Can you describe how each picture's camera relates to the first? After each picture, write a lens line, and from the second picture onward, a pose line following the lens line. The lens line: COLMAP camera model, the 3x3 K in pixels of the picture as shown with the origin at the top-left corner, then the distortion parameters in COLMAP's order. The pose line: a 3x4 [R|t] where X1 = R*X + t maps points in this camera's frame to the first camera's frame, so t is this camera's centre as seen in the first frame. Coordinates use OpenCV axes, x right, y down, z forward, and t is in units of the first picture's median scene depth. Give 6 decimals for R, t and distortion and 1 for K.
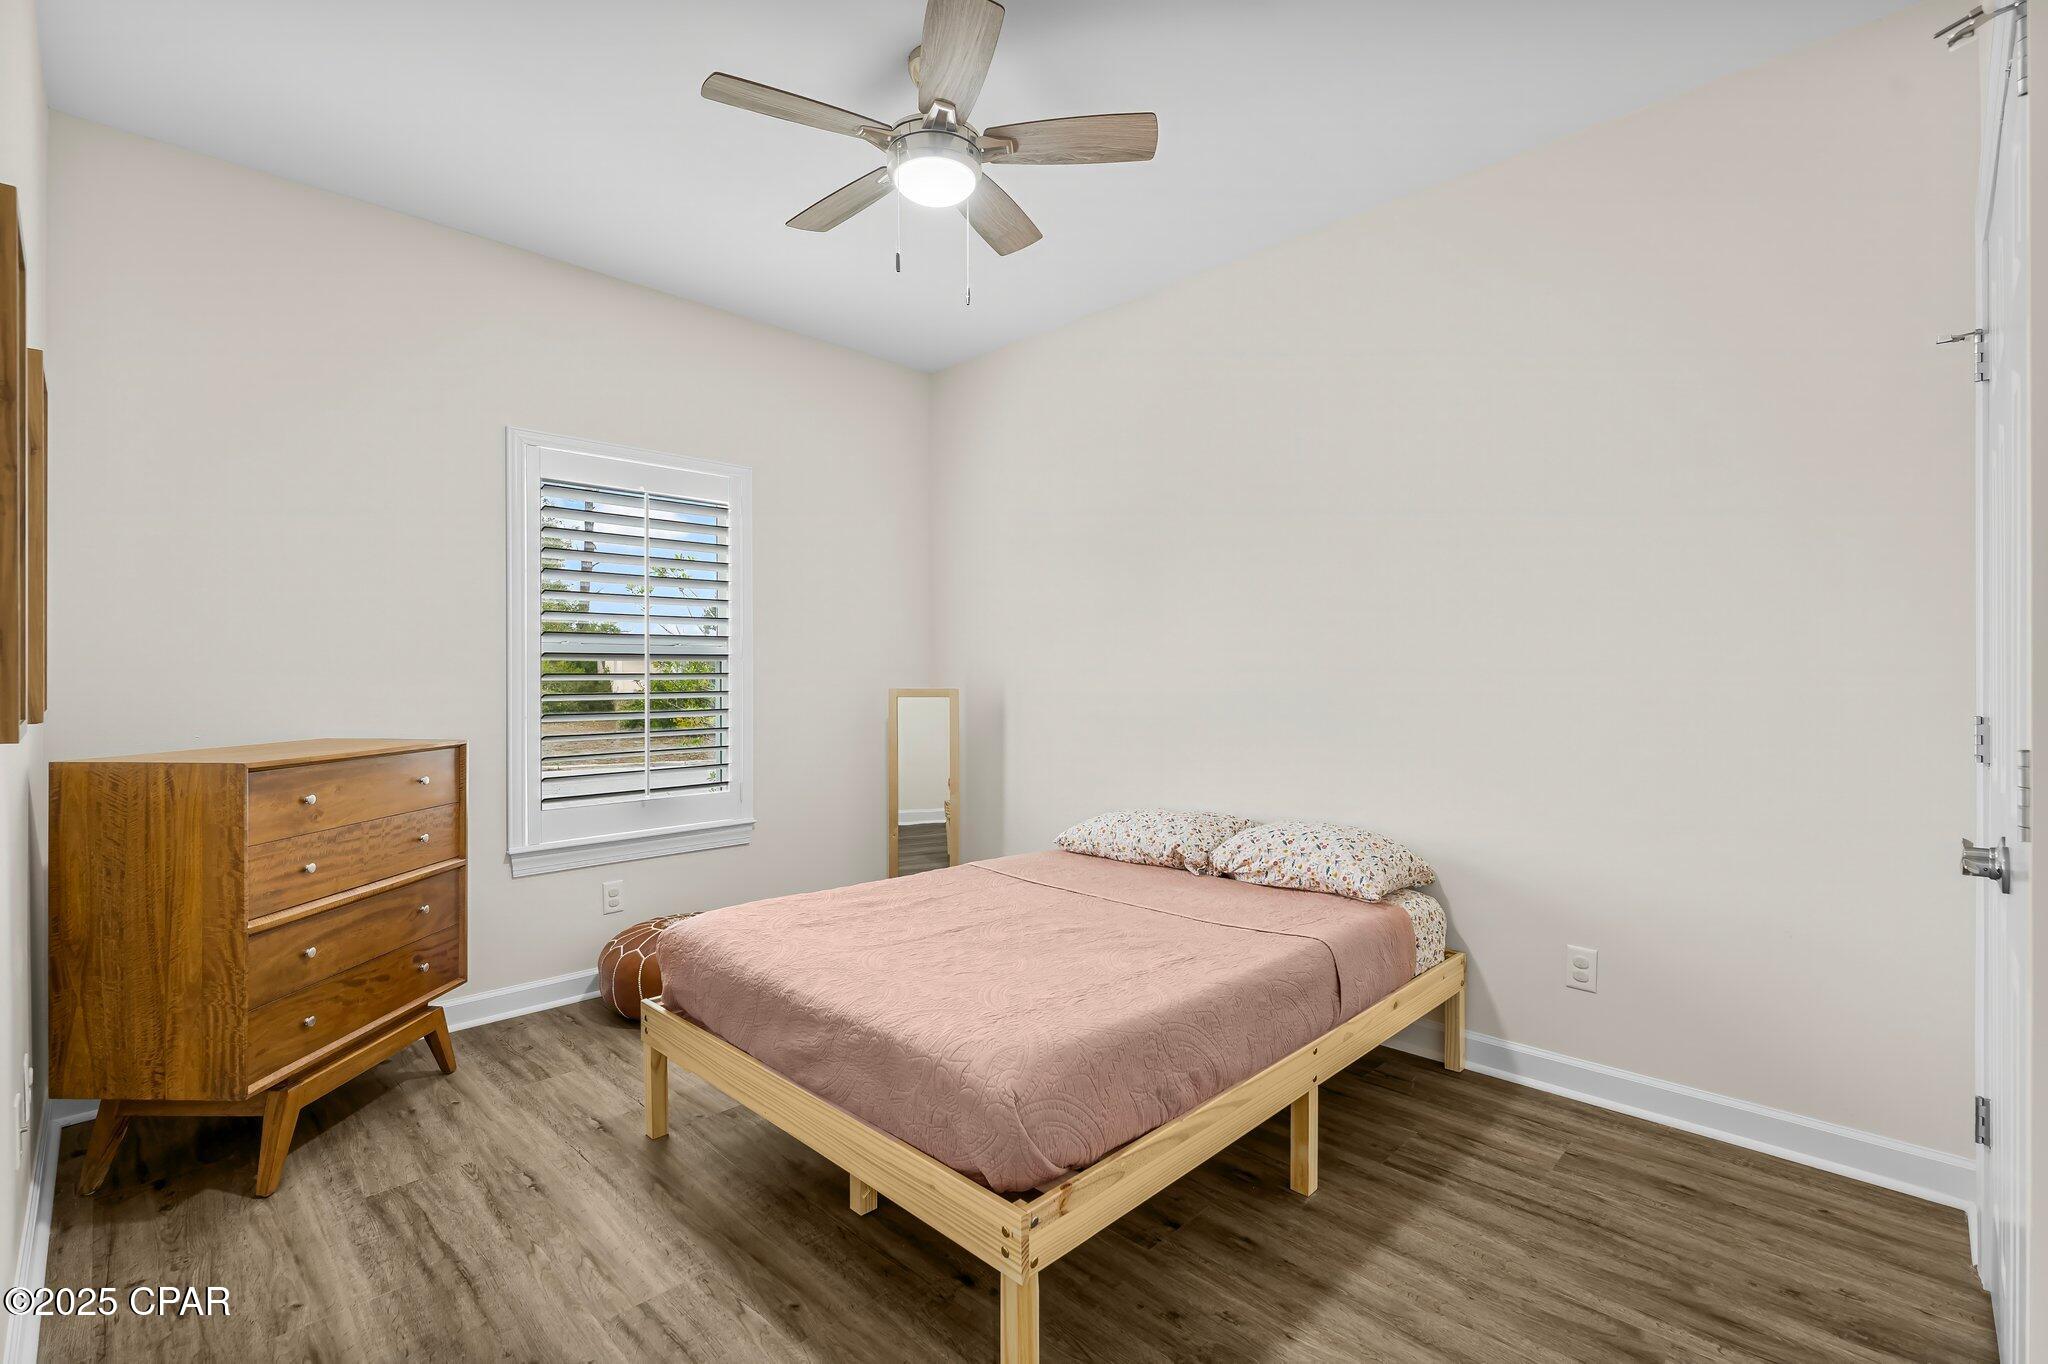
lens RADIAL K [[868.1, 0, 1029.4], [0, 868.1, 683.0], [0, 0, 1]] dist [0.002207, 0.000650]
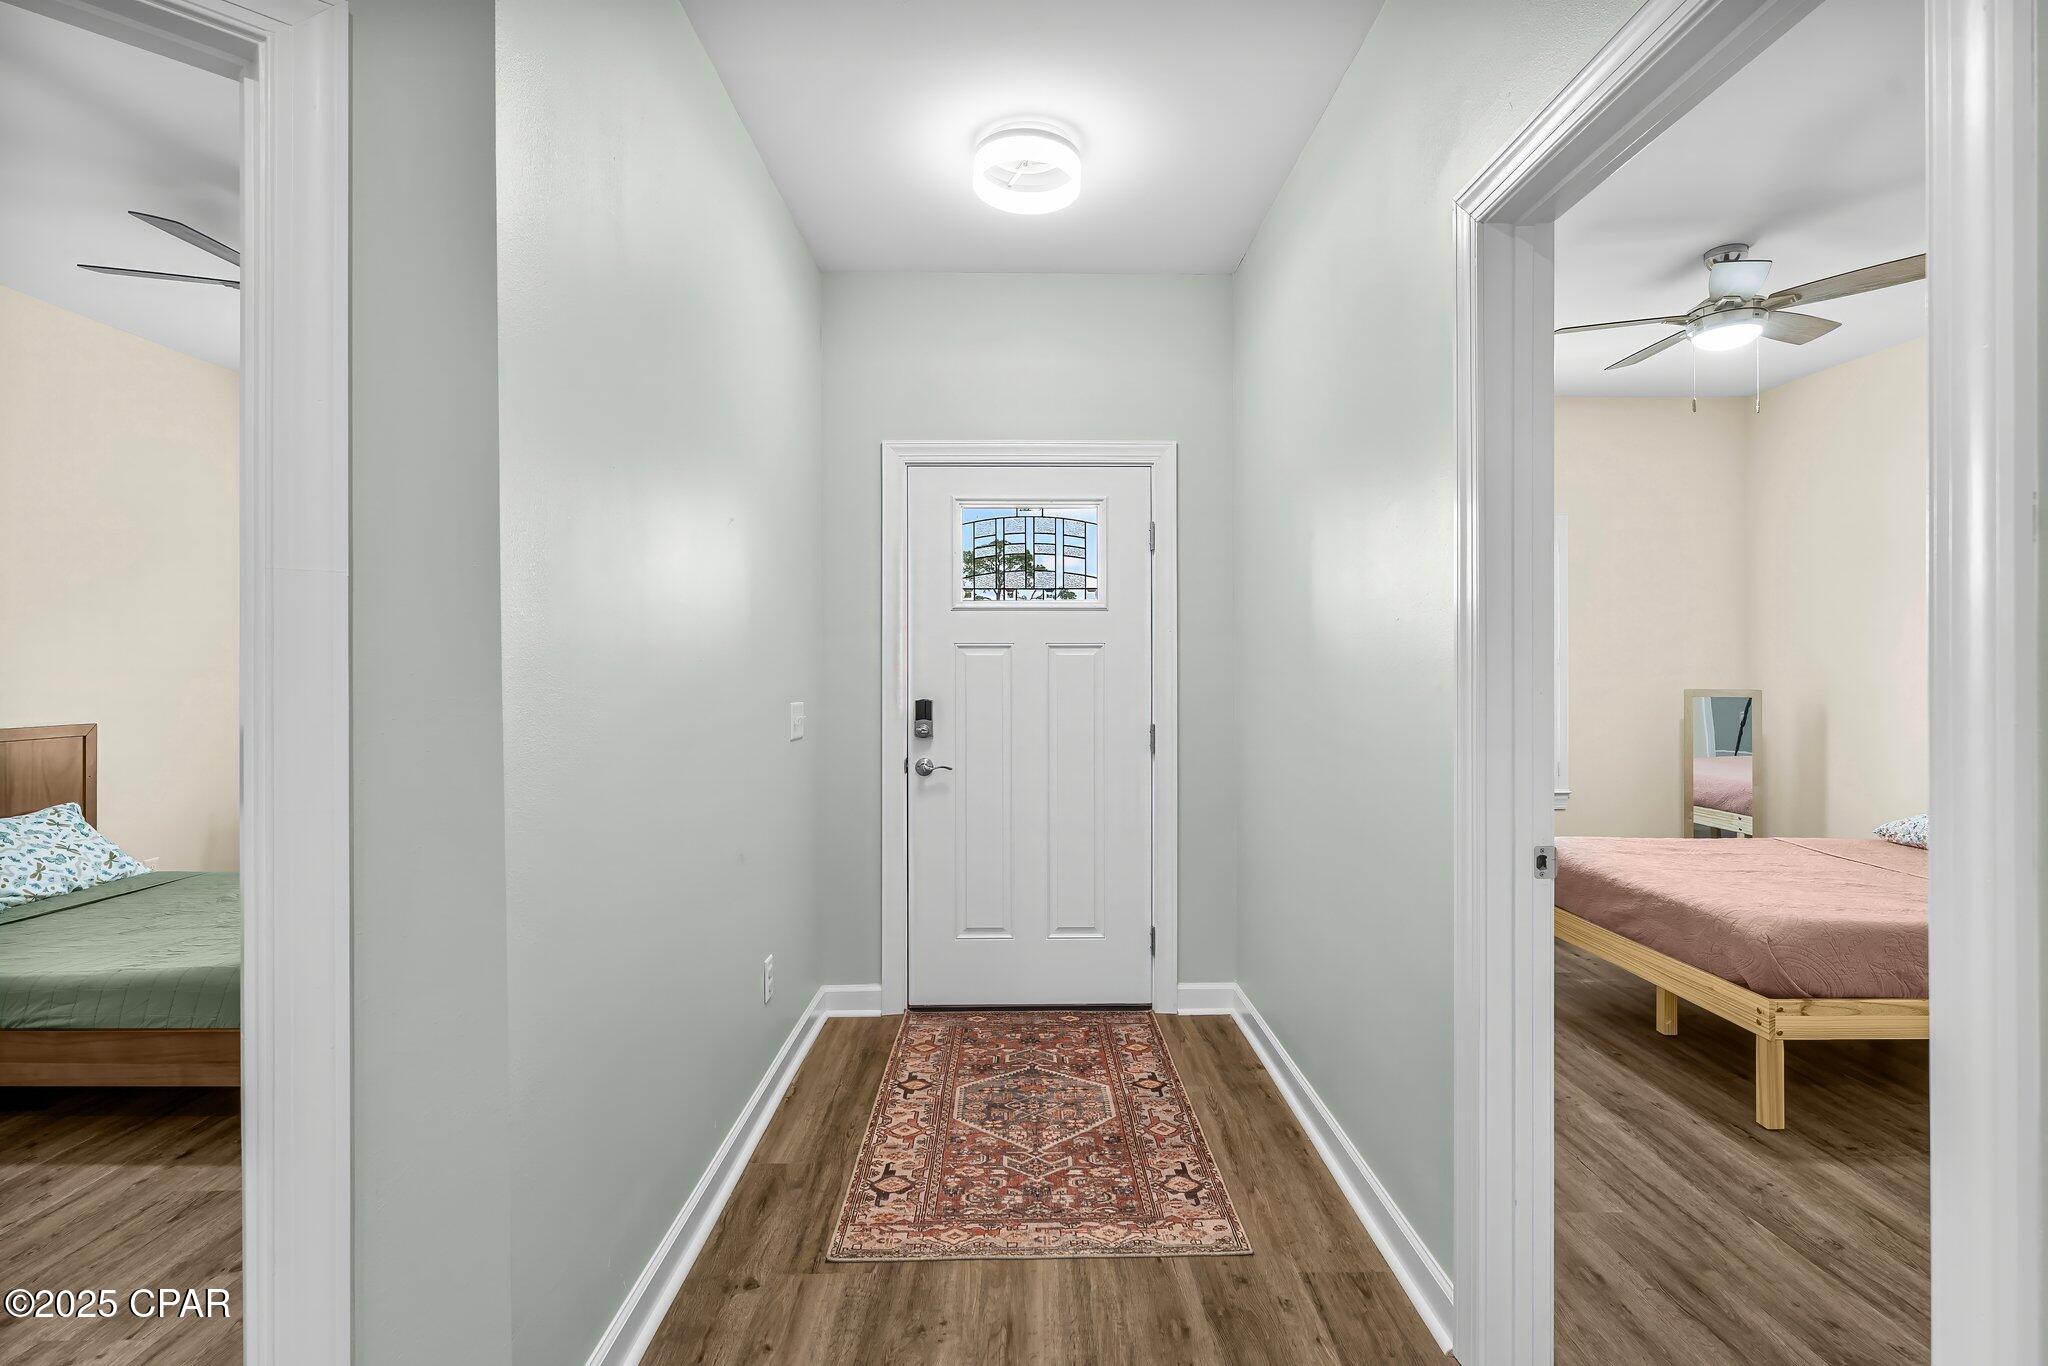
lens RADIAL K [[950.4, 0, 1040.1], [0, 950.4, 671.0], [0, 0, 1]] dist [-0.002255, -0.001049]
pose [[0.708451, 0.001192, -0.705759, 0.246781], [0.000932, 0.999996, 0.002625, -0.047867], [0.705759, -0.002517, 0.708447, -1.150157]]
